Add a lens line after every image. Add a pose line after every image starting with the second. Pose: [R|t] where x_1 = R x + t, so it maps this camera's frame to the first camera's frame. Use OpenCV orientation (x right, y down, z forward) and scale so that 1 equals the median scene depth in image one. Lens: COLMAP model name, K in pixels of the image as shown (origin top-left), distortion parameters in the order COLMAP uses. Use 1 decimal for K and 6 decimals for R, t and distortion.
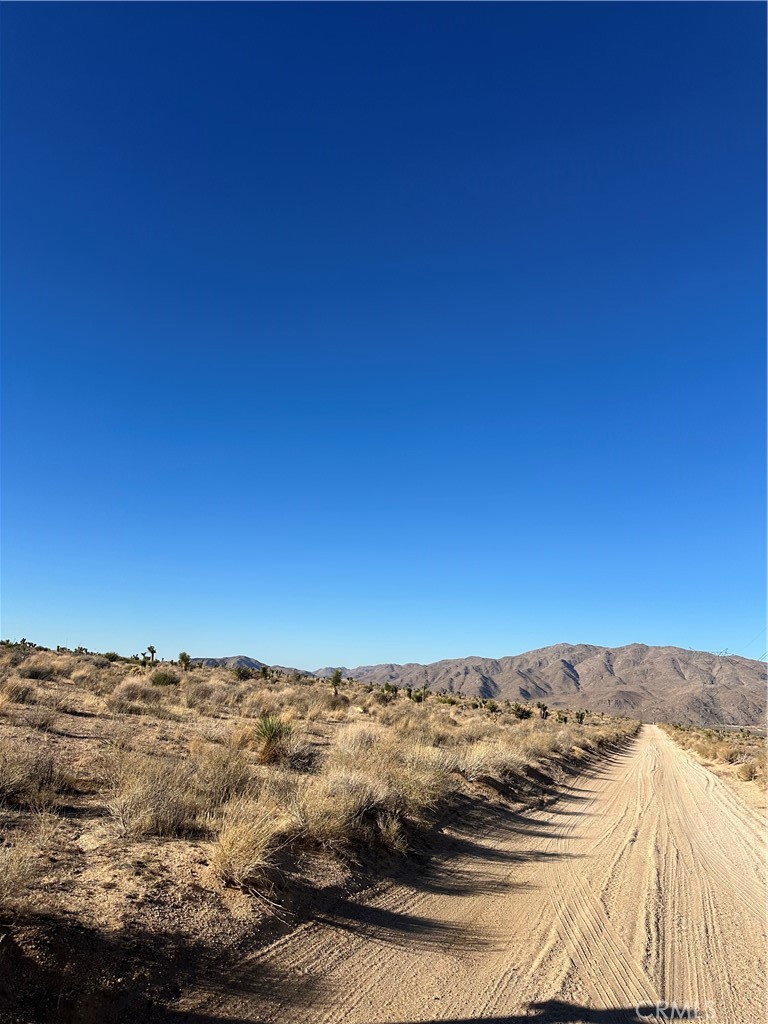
lens RADIAL K [[717.1, 0, 384.0], [0, 717.1, 512.0], [0, 0, 1]] dist [0.188819, -0.348280]
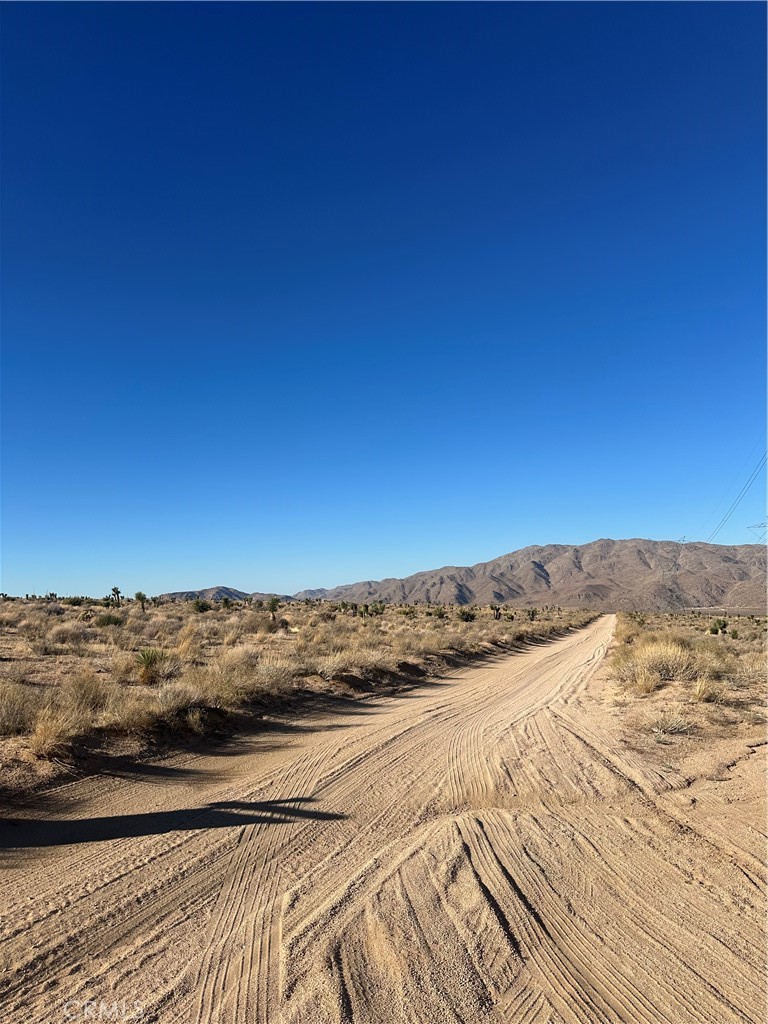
lens RADIAL K [[717.1, 0, 384.0], [0, 717.1, 512.0], [0, 0, 1]] dist [0.188819, -0.348280]
pose [[0.995344, -0.087734, 0.039919, 0.158066], [0.082717, 0.990085, 0.113530, -0.041791], [-0.049484, -0.109699, 0.992732, -0.170209]]
